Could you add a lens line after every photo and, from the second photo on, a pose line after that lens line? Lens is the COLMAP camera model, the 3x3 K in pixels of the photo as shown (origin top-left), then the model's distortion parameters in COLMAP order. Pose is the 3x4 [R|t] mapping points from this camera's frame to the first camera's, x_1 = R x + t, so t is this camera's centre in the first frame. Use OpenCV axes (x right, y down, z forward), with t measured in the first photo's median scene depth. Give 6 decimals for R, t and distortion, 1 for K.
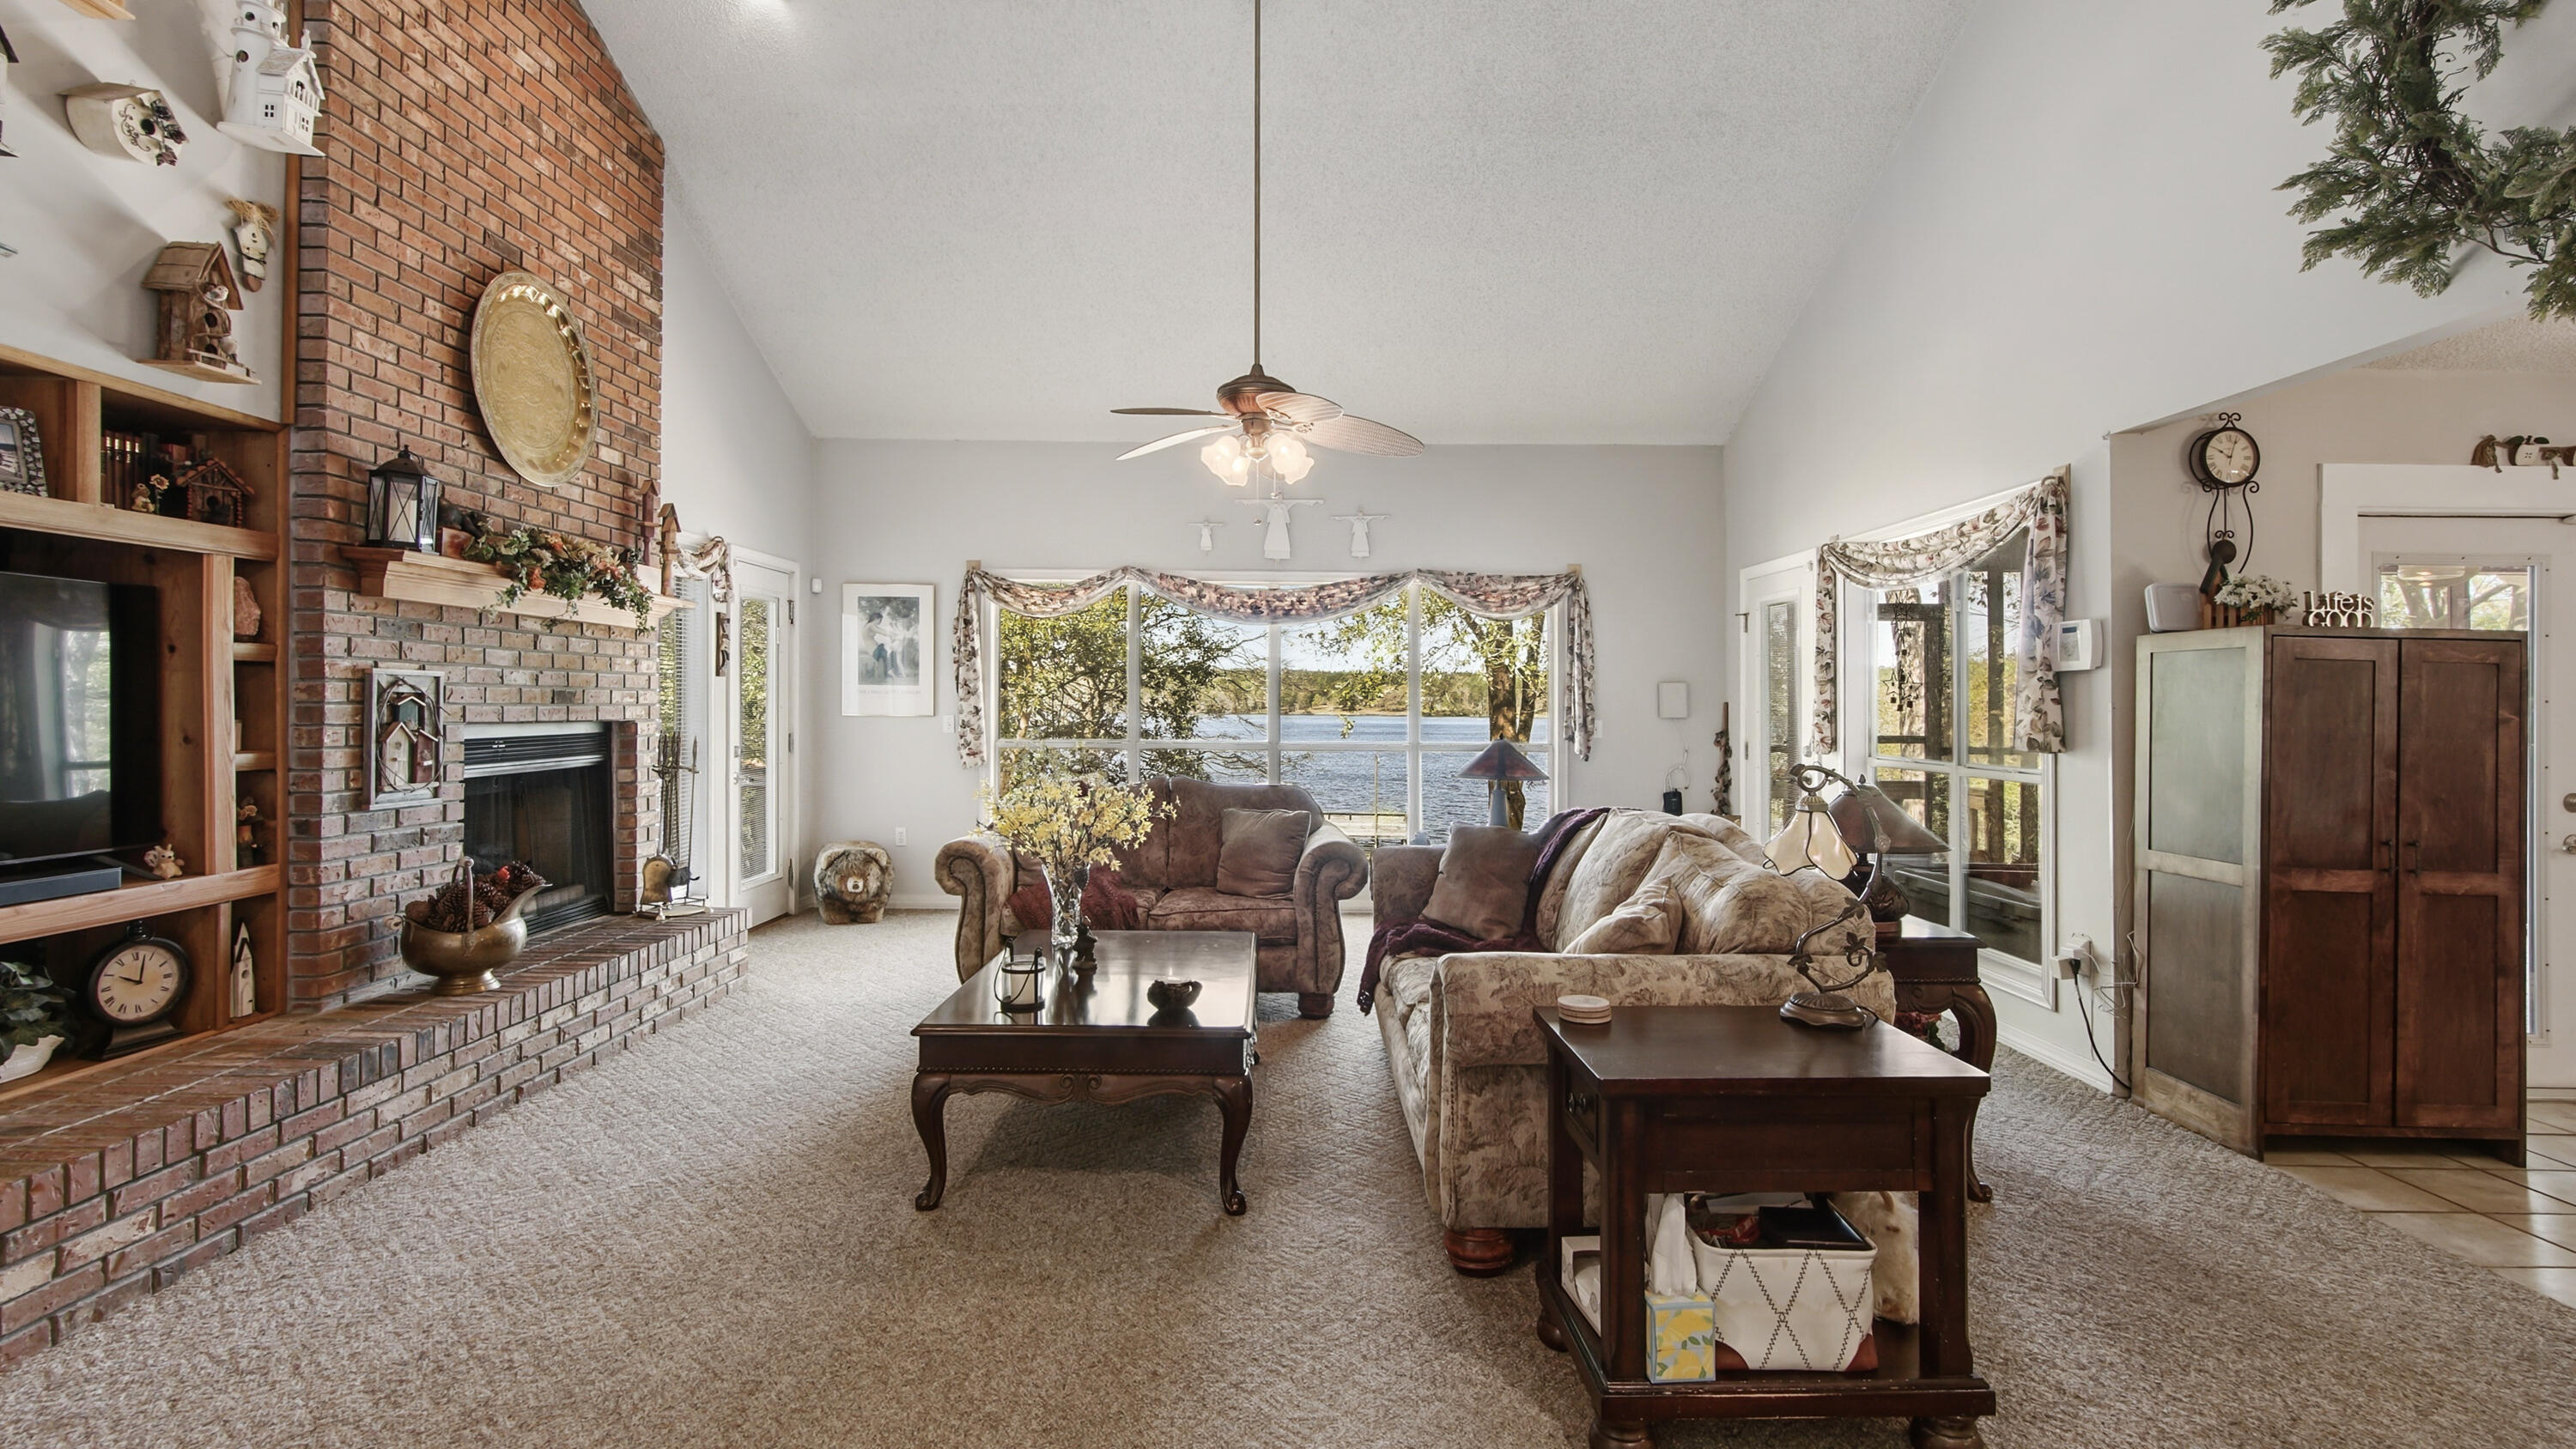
lens RADIAL K [[1213.0, 0, 1293.6], [0, 1213.0, 696.2], [0, 0, 1]] dist [-0.001128, 0.000929]
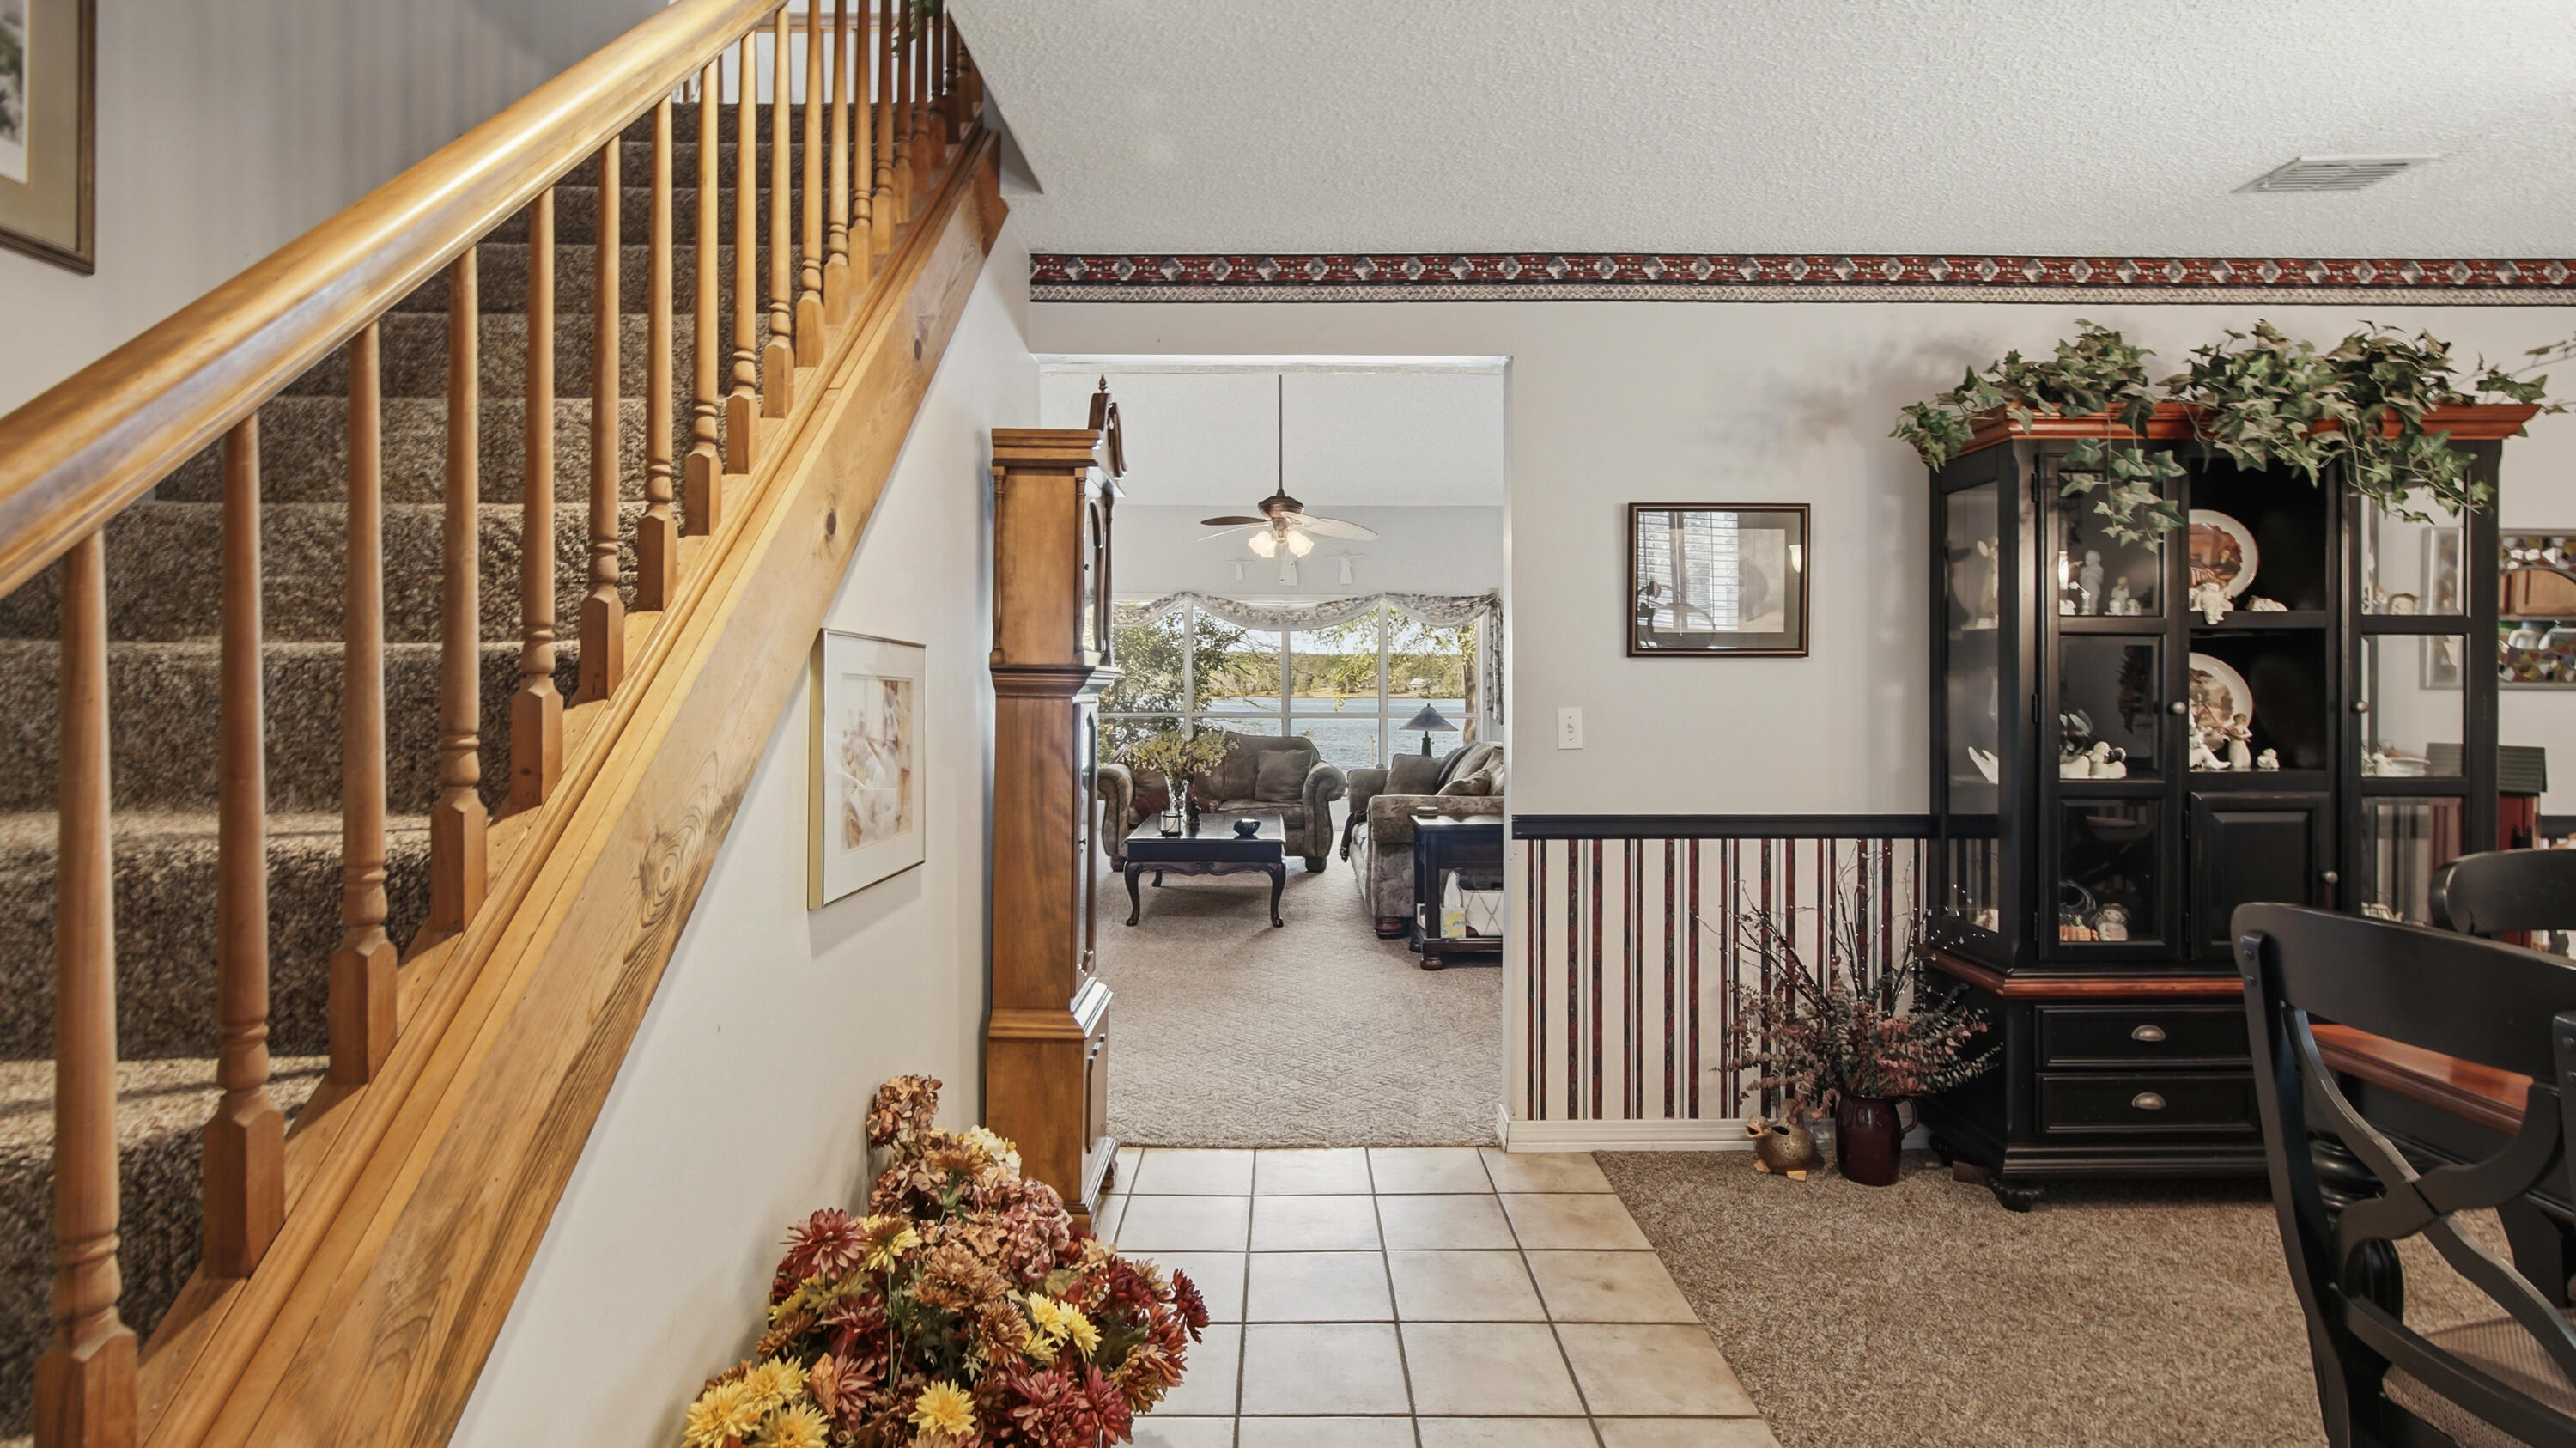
lens RADIAL K [[1213.3, 0, 1293.6], [0, 1213.3, 695.7], [0, 0, 1]] dist [-0.001128, 0.000929]
pose [[0.999991, -0.004161, 0.000605, -0.013614], [0.004152, 0.999893, 0.014026, -0.003646], [-0.000664, -0.014024, 0.999901, -0.733529]]
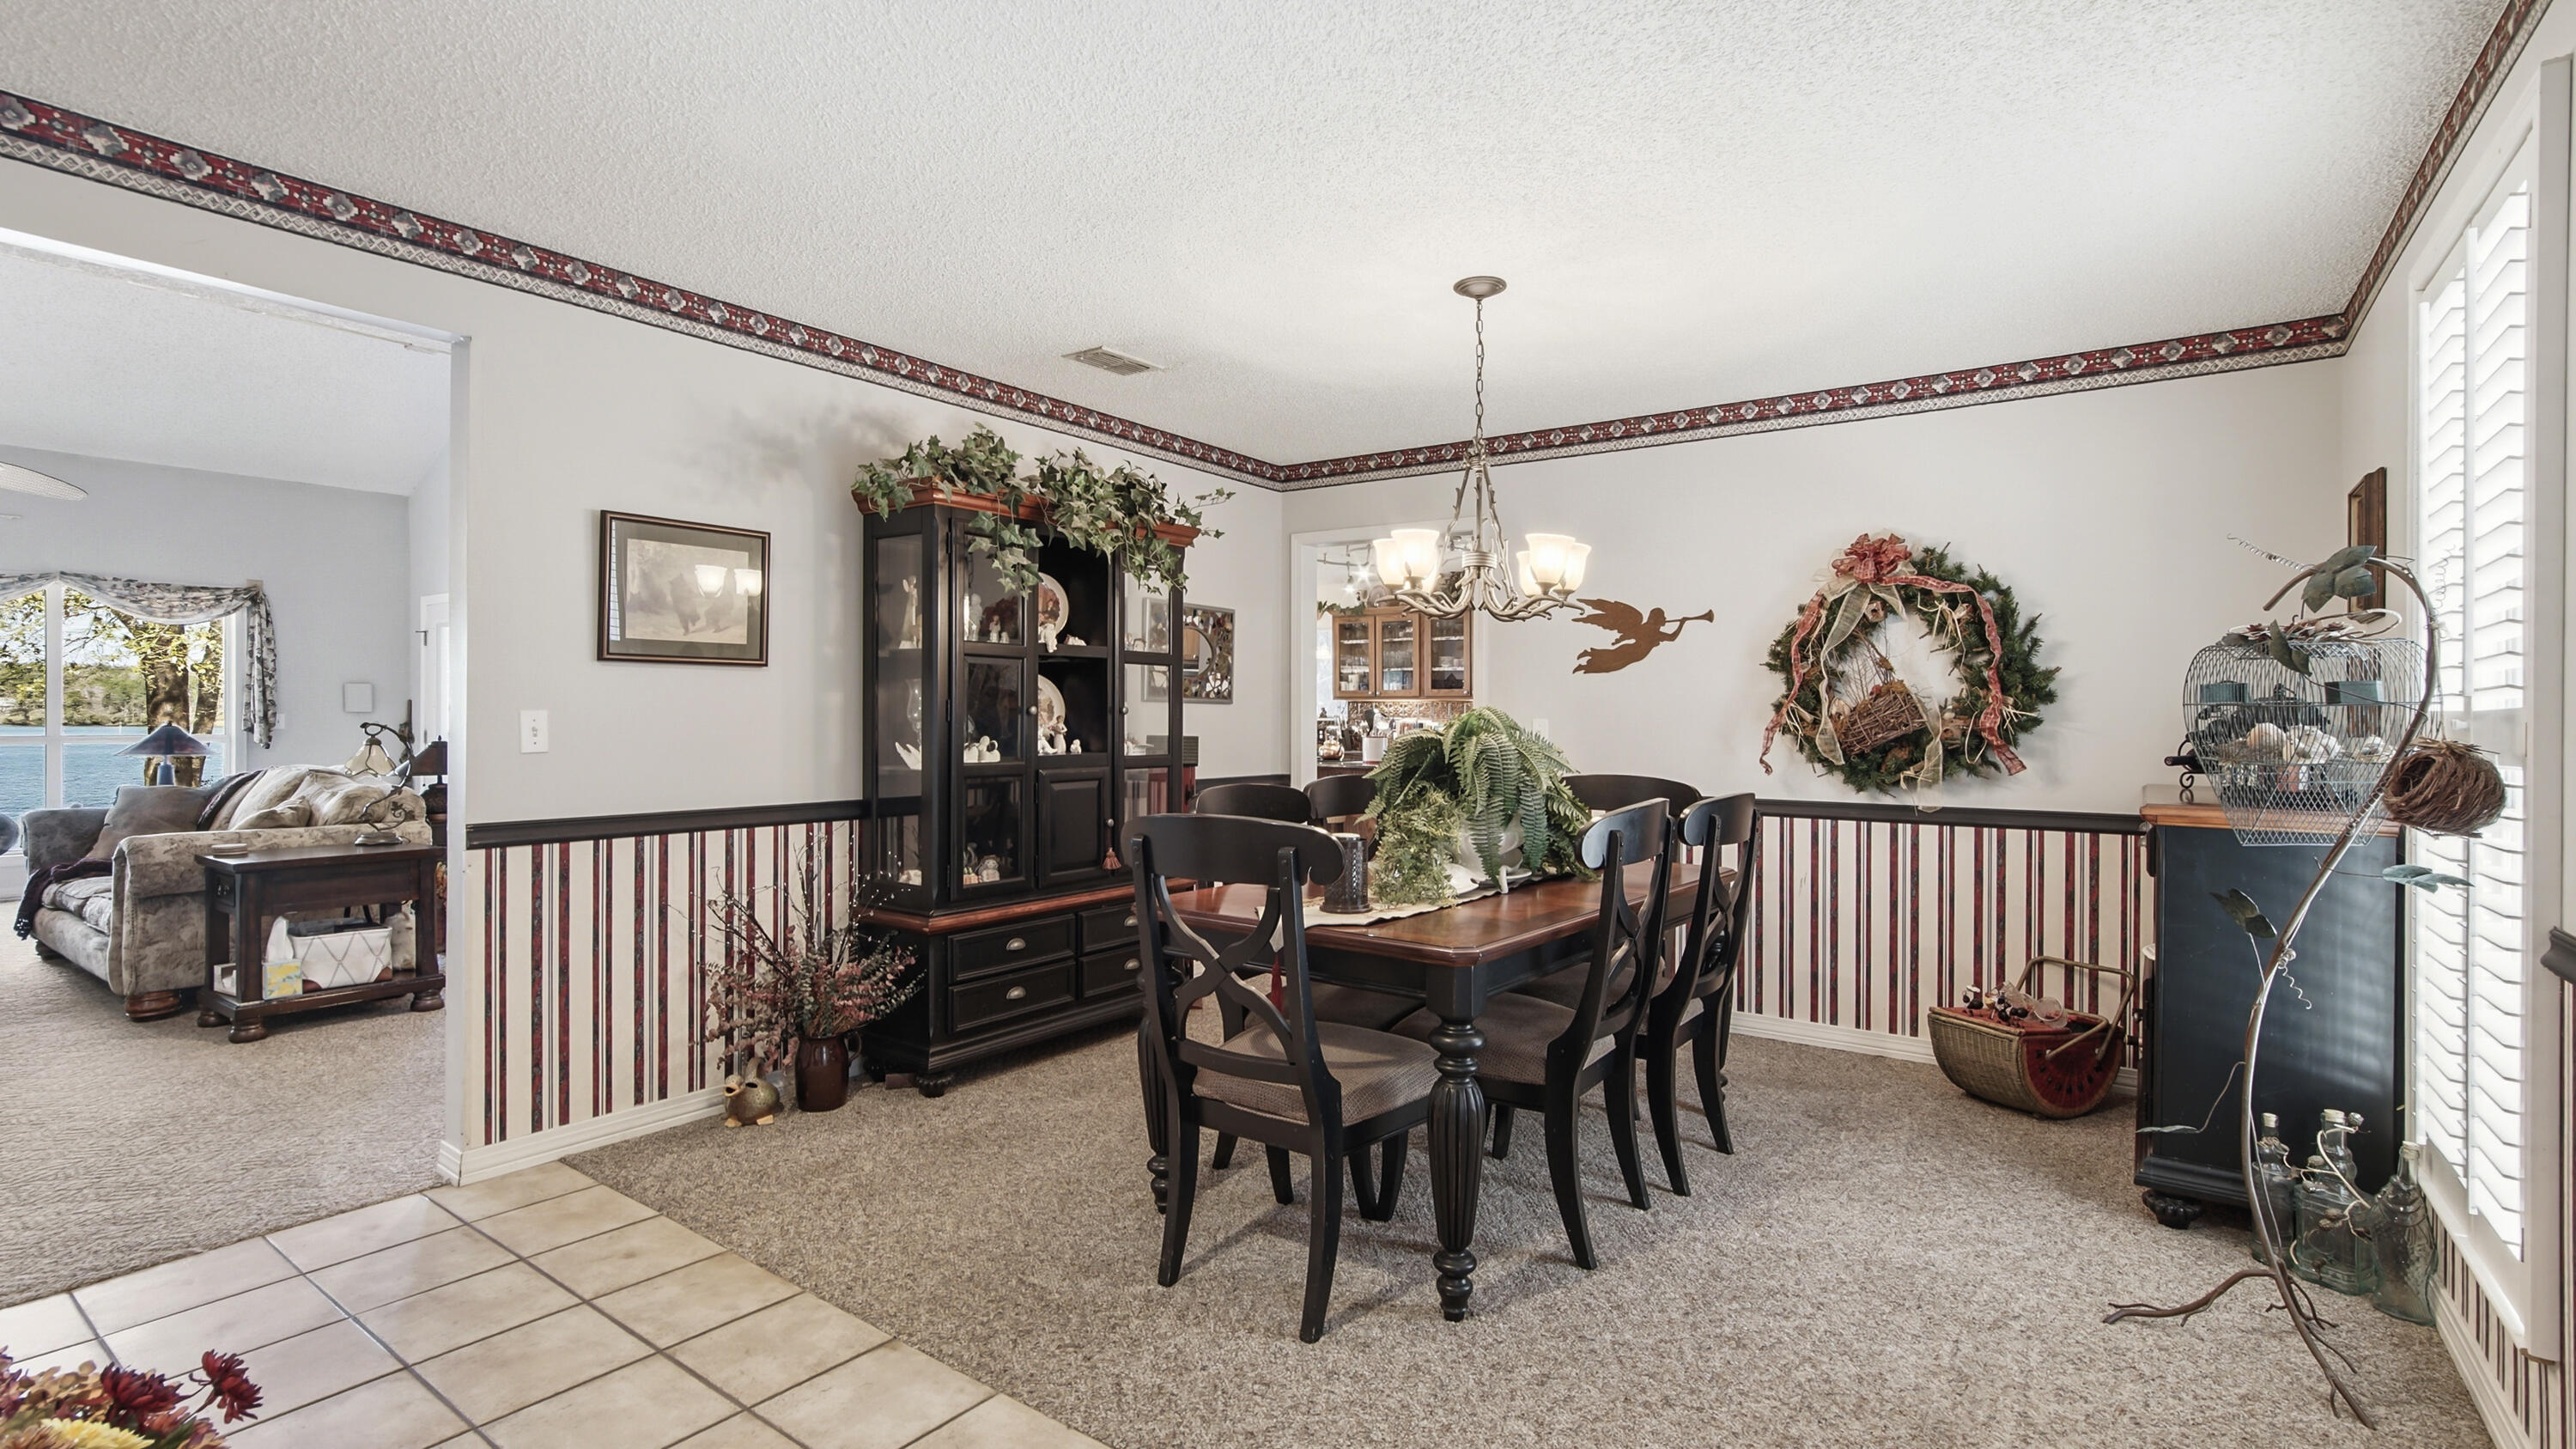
lens RADIAL K [[1182.2, 0, 1285.1], [0, 1182.2, 712.9], [0, 0, 1]] dist [-0.000614, 0.002370]
pose [[0.600031, -0.000517, 0.799976, -0.136380], [-0.006716, 0.999961, 0.005684, 0.009002], [-0.799948, -0.008783, 0.600005, -0.773241]]
